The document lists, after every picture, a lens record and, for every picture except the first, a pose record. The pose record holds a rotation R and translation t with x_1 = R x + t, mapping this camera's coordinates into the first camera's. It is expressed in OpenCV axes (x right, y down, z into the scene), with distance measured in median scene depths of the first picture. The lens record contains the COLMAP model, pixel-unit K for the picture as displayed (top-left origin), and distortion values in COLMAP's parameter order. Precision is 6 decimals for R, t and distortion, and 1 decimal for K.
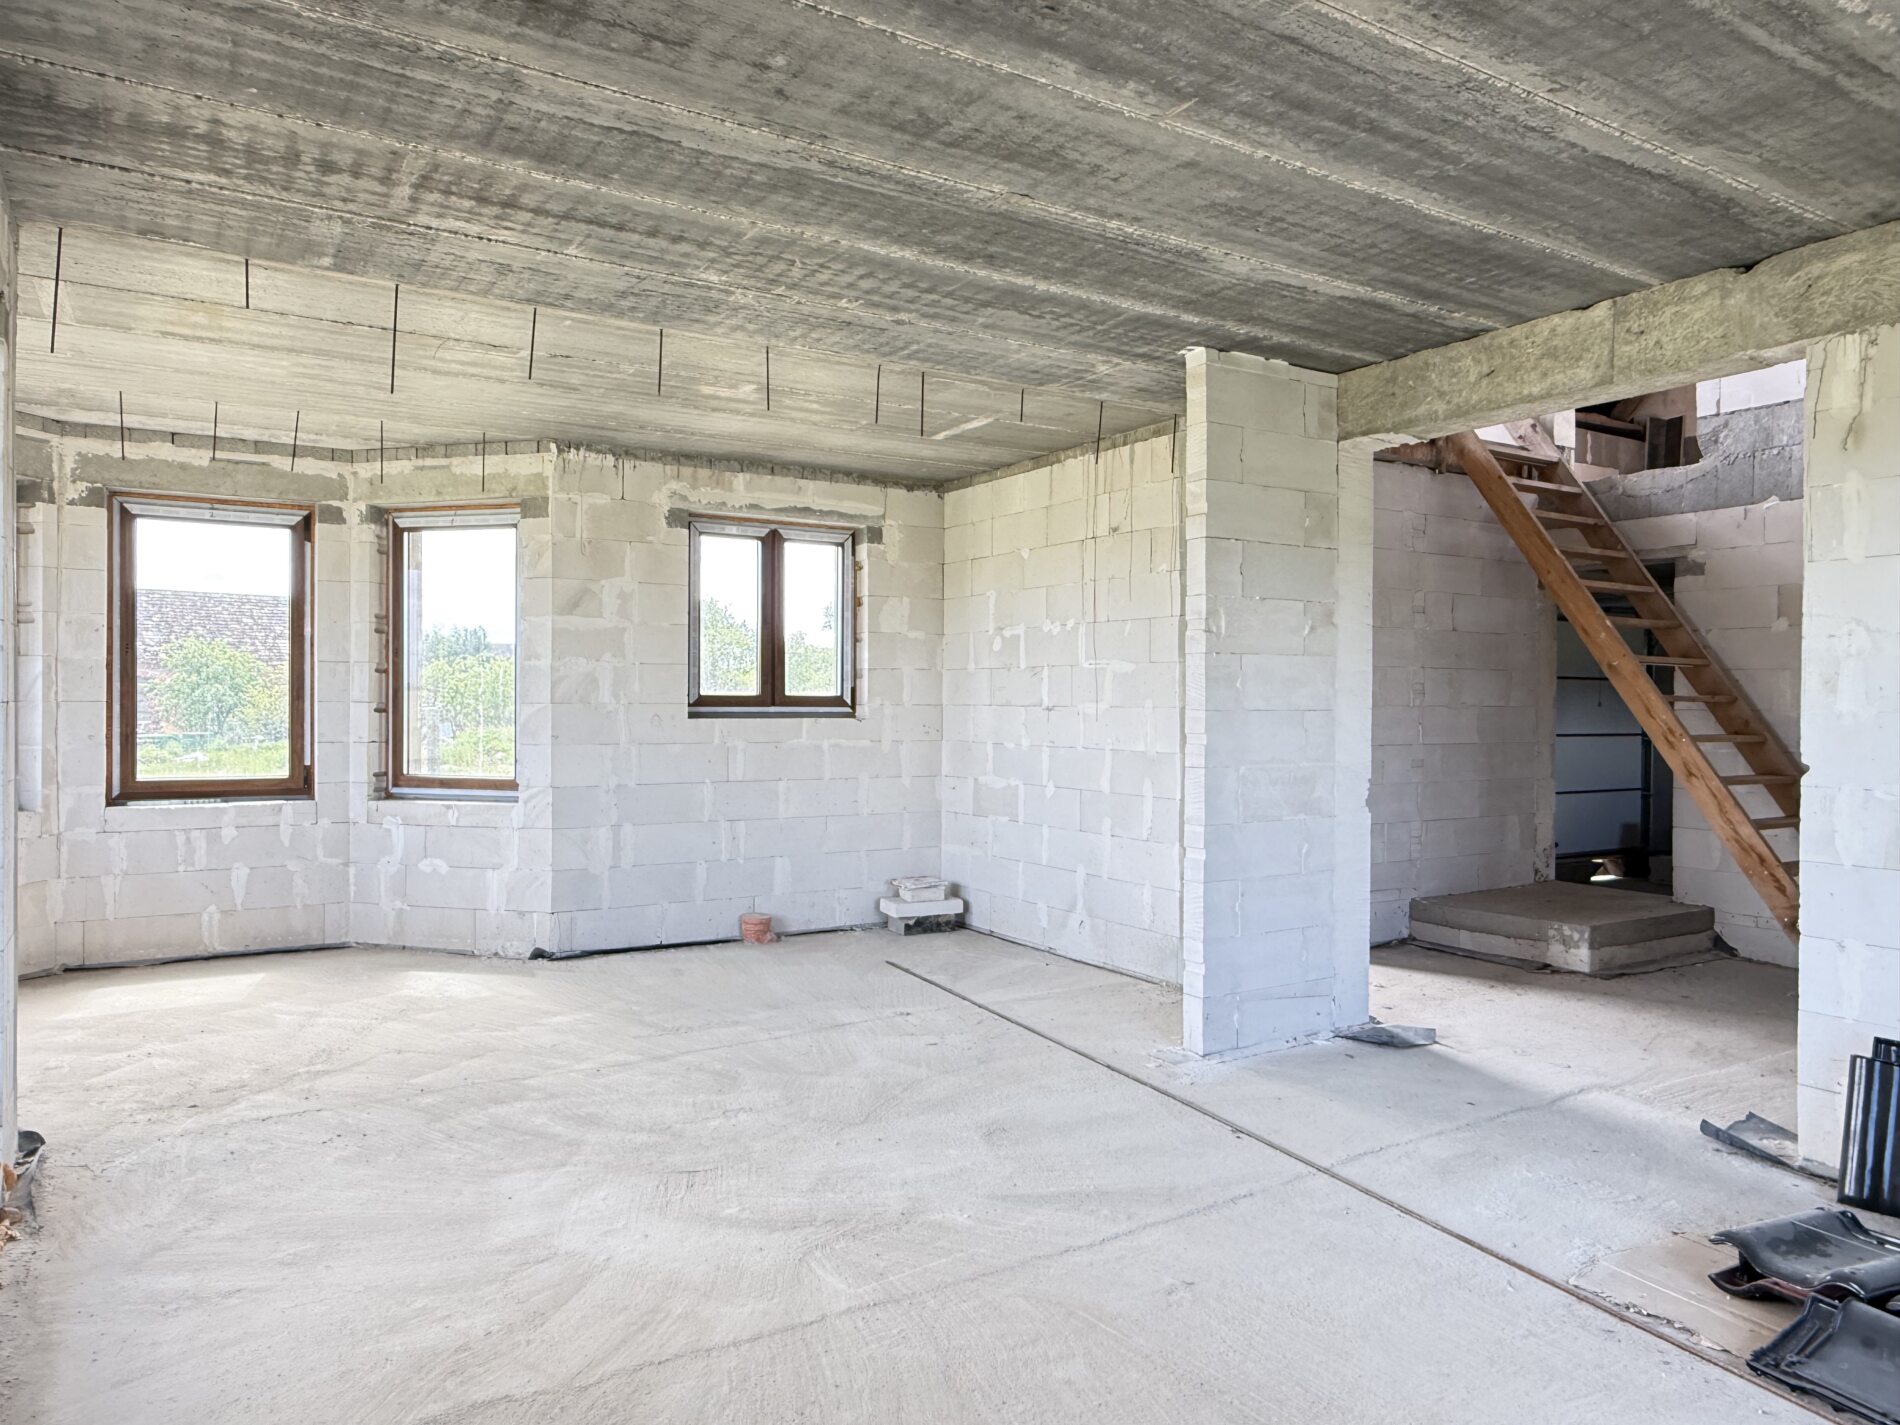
lens RADIAL K [[1257.6, 0, 951.9], [0, 1257.6, 708.0], [0, 0, 1]] dist [-0.004127, 0.010067]
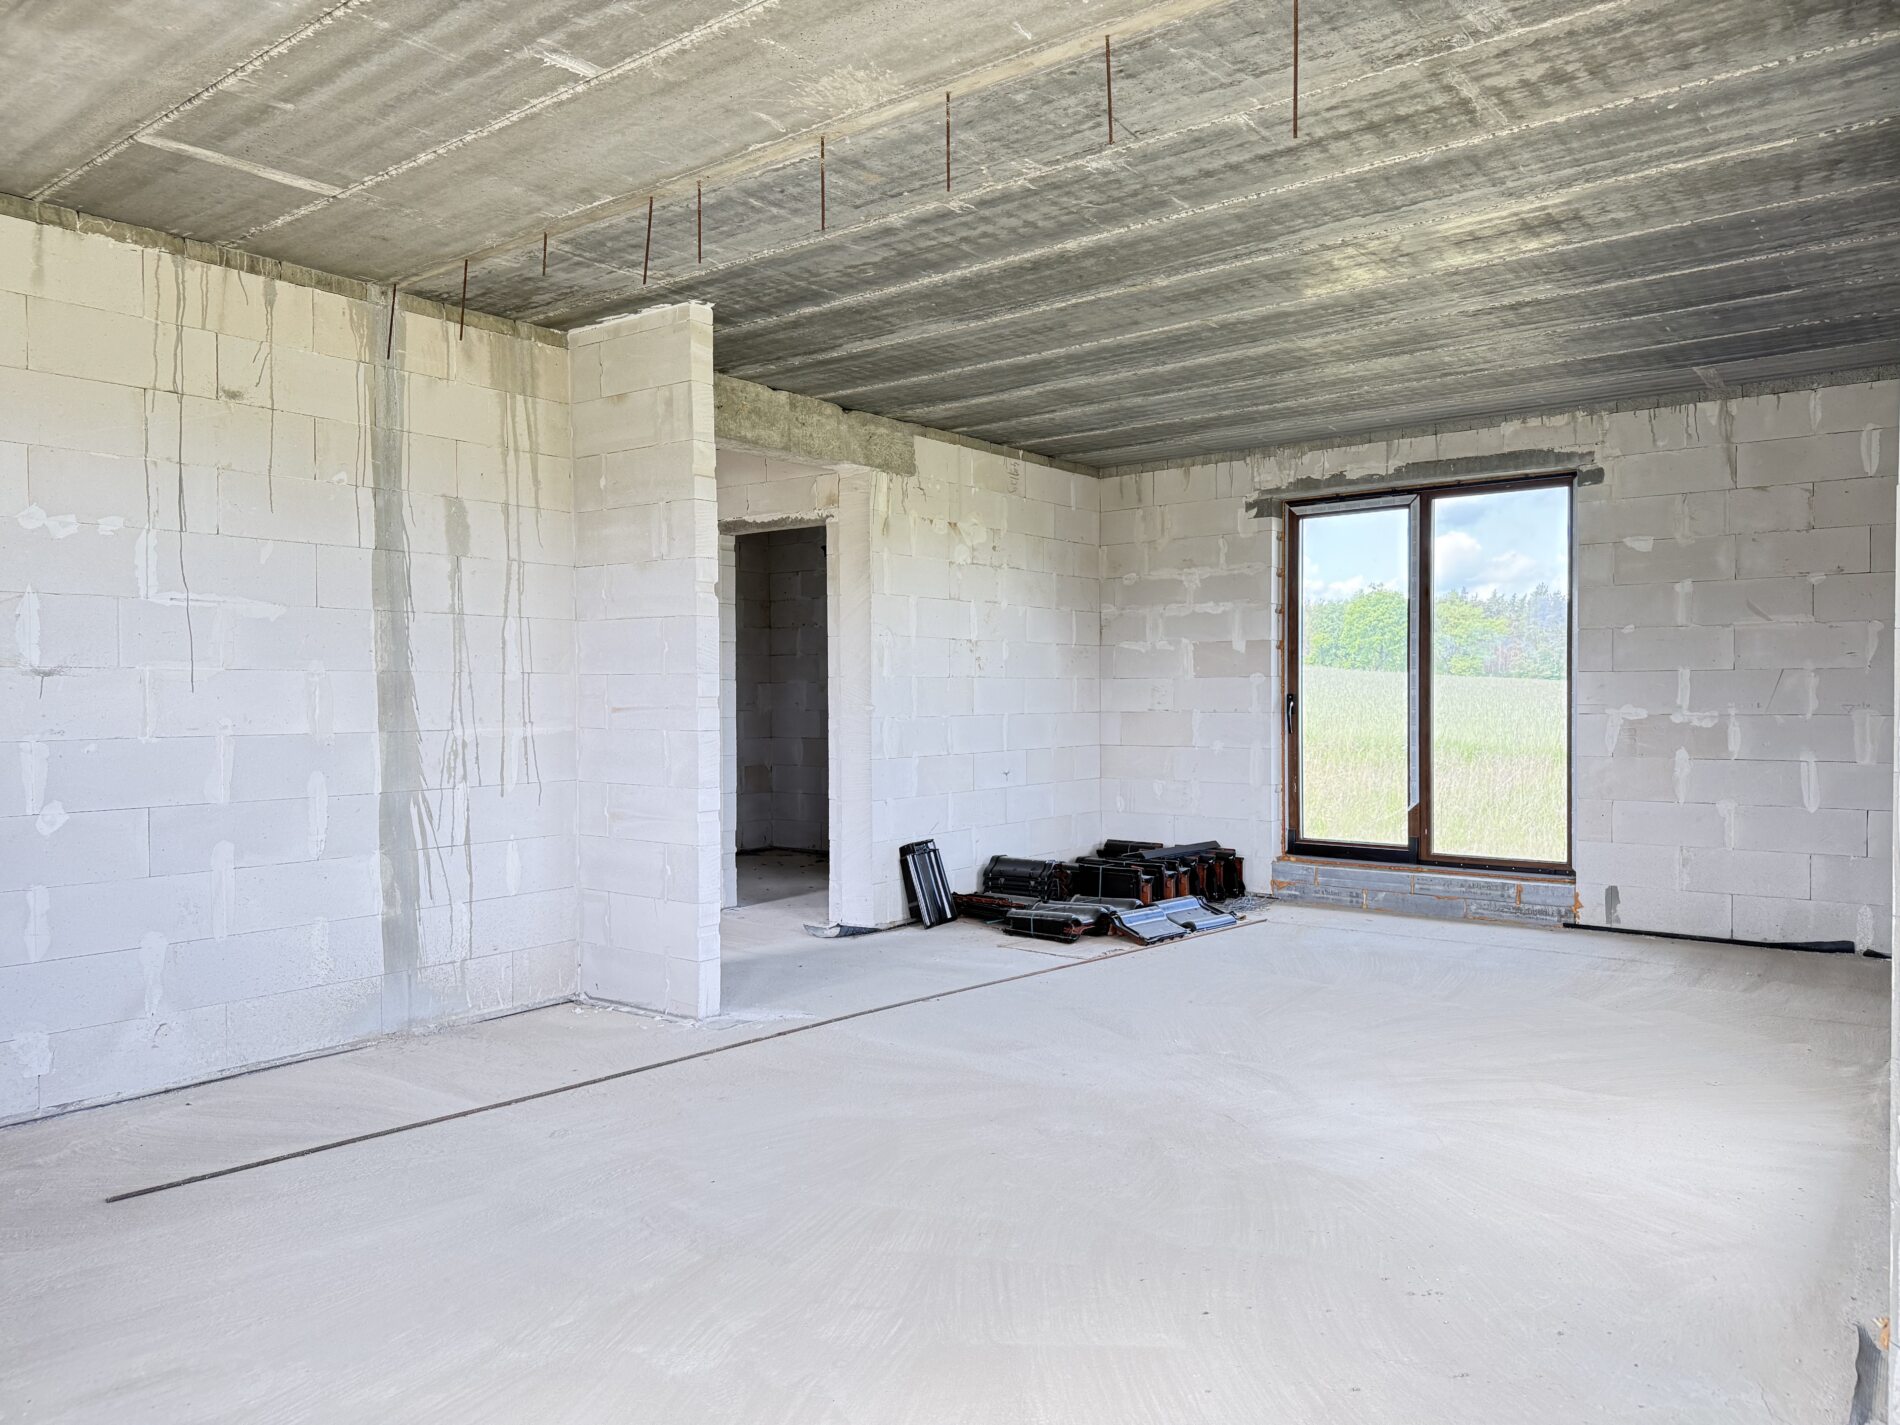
lens RADIAL K [[1334.1, 0, 950.4], [0, 1334.1, 712.6], [0, 0, 1]] dist [0.065301, -0.075254]
pose [[-0.348781, -0.016330, 0.937062, -0.675628], [0.005358, 0.999797, 0.019418, 0.010362], [-0.937189, 0.011793, -0.348623, 0.932668]]
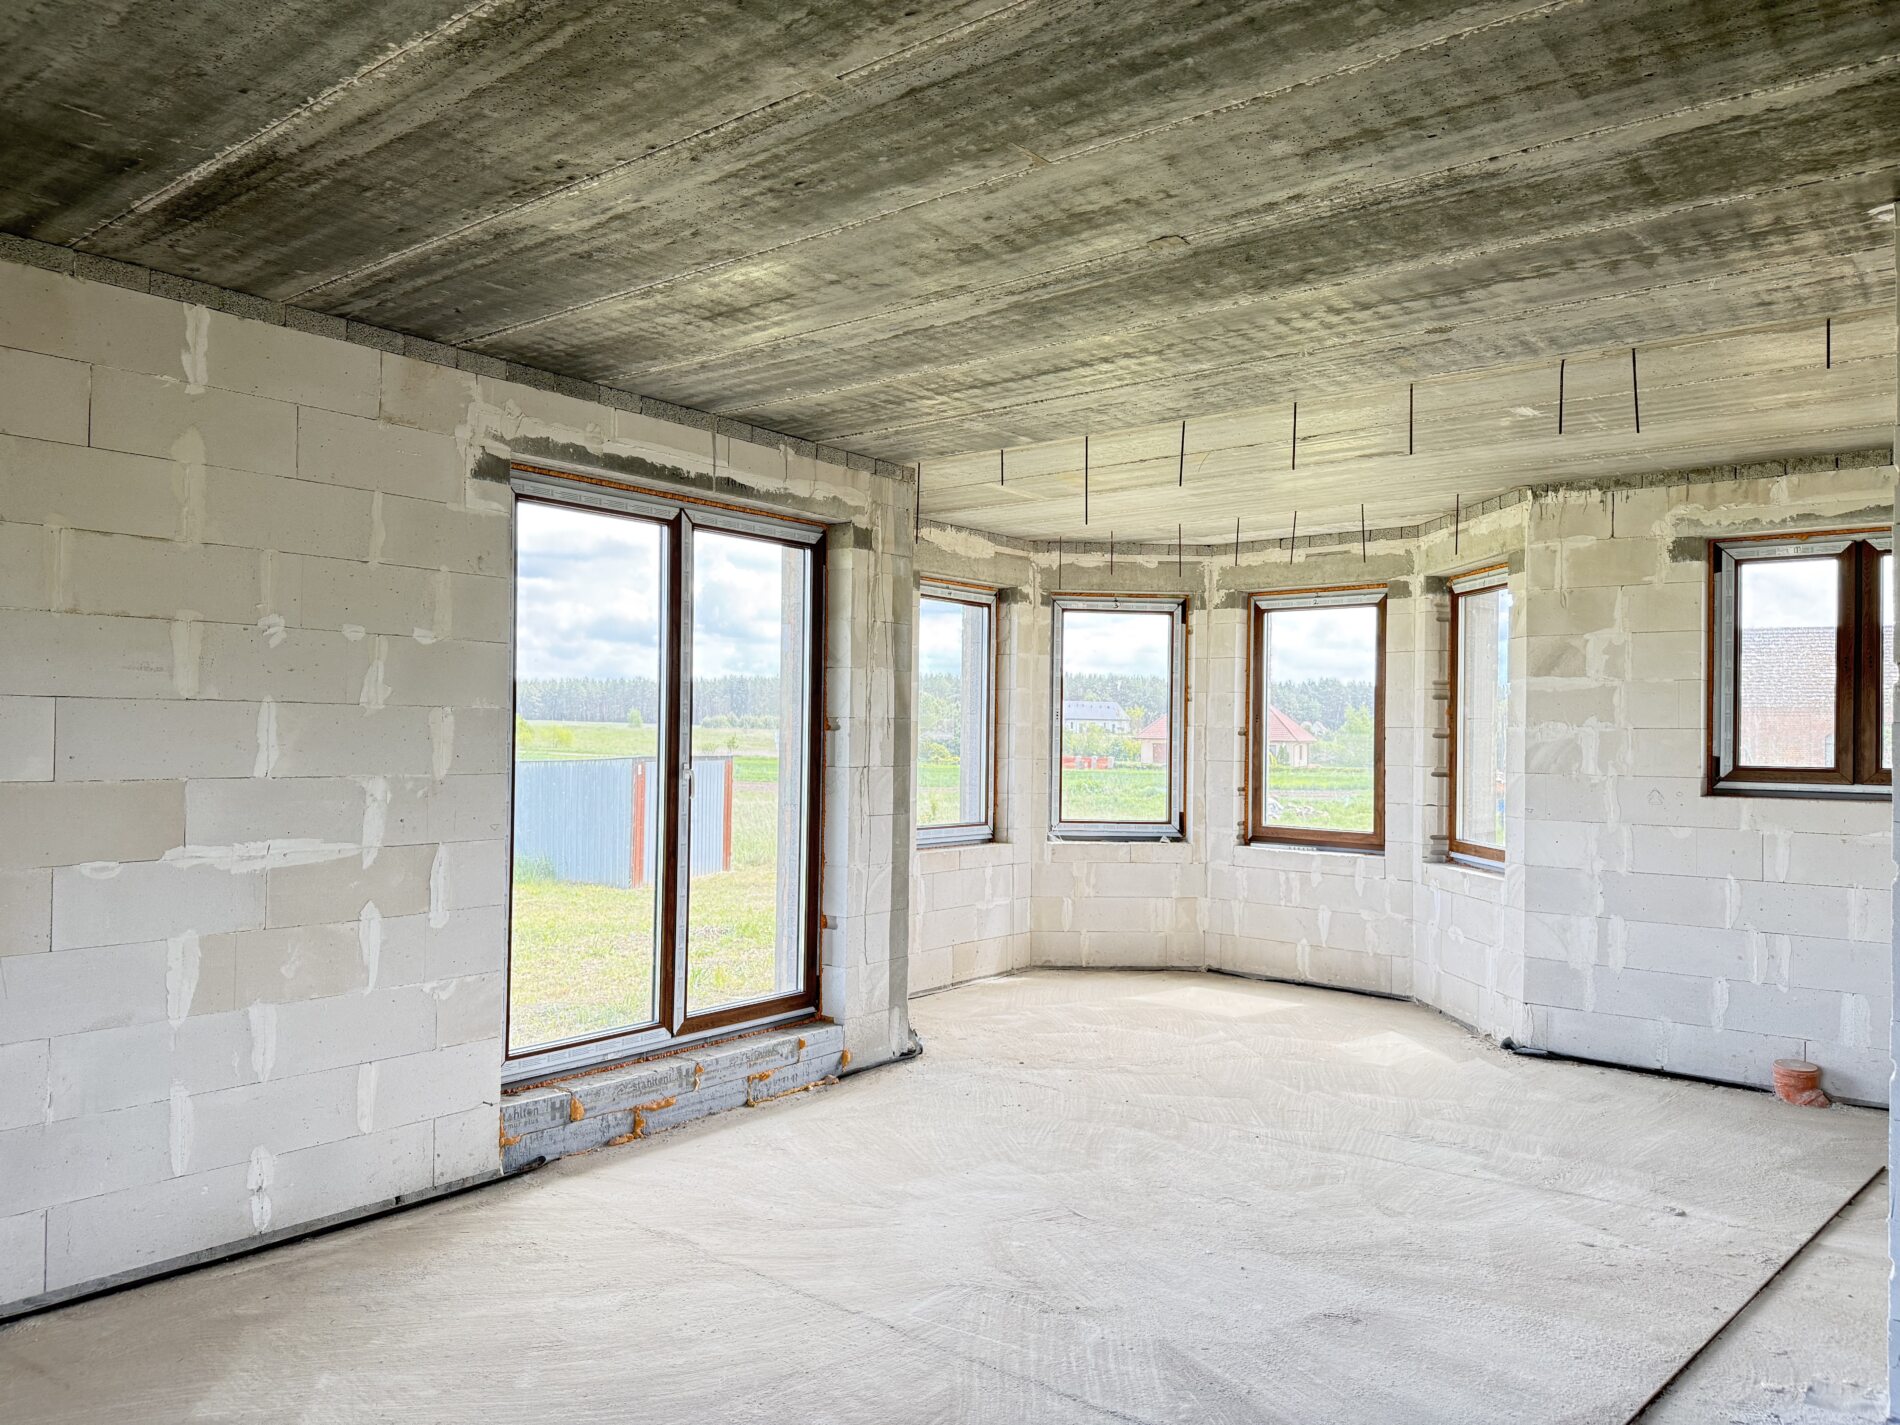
lens RADIAL K [[1334.1, 0, 946.0], [0, 1334.1, 713.8], [0, 0, 1]] dist [0.065301, -0.075254]
pose [[0.326703, -0.013763, -0.945027, 0.506254], [-0.014502, 0.999703, -0.019573, -0.023017], [0.945016, 0.020099, 0.326406, 0.296078]]
